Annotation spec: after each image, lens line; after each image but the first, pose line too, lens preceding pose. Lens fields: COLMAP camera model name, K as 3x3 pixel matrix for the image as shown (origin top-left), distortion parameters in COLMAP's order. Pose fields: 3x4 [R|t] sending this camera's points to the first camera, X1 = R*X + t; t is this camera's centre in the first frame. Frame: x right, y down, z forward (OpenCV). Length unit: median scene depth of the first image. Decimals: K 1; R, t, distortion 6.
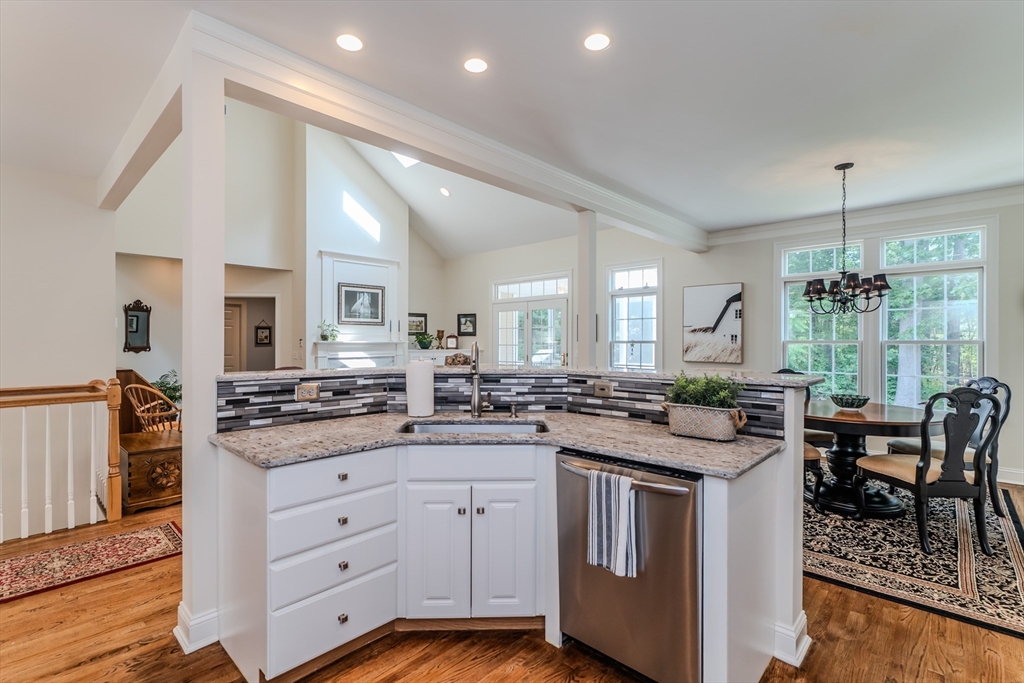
lens RADIAL K [[473.0, 0, 512.0], [0, 473.0, 341.5], [0, 0, 1]] dist [0.000585, 0.000158]
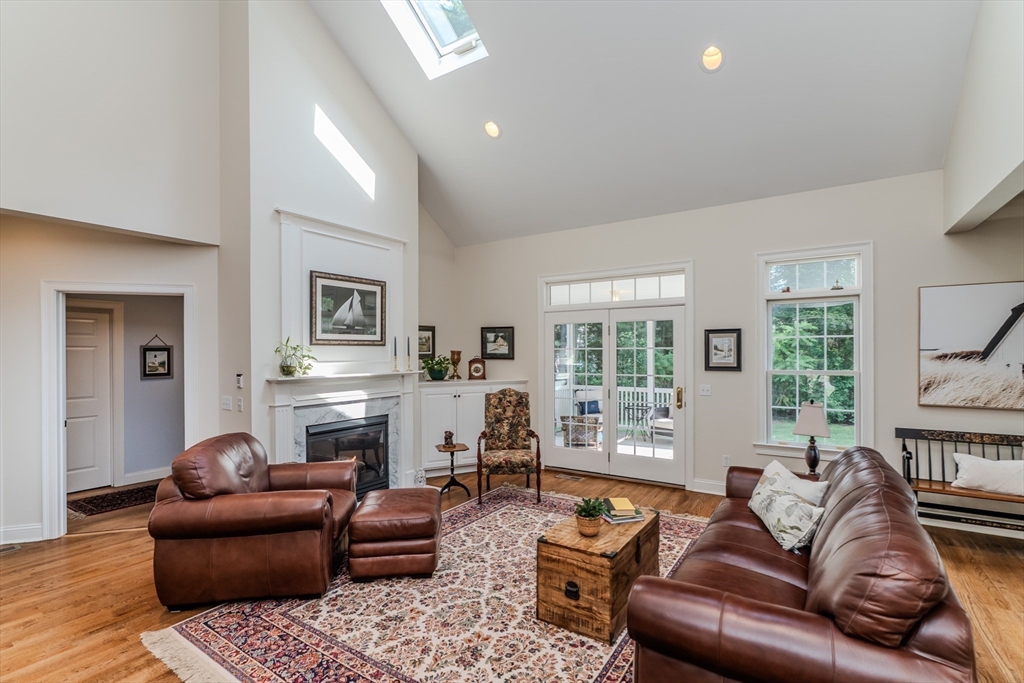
lens RADIAL K [[465.5, 0, 532.7], [0, 465.5, 355.8], [0, 0, 1]] dist [-0.002651, -0.000193]
pose [[0.979420, -0.007476, 0.201692, -0.205904], [0.006430, 0.999962, 0.005838, -0.023386], [-0.201728, -0.004421, 0.979432, 0.378918]]
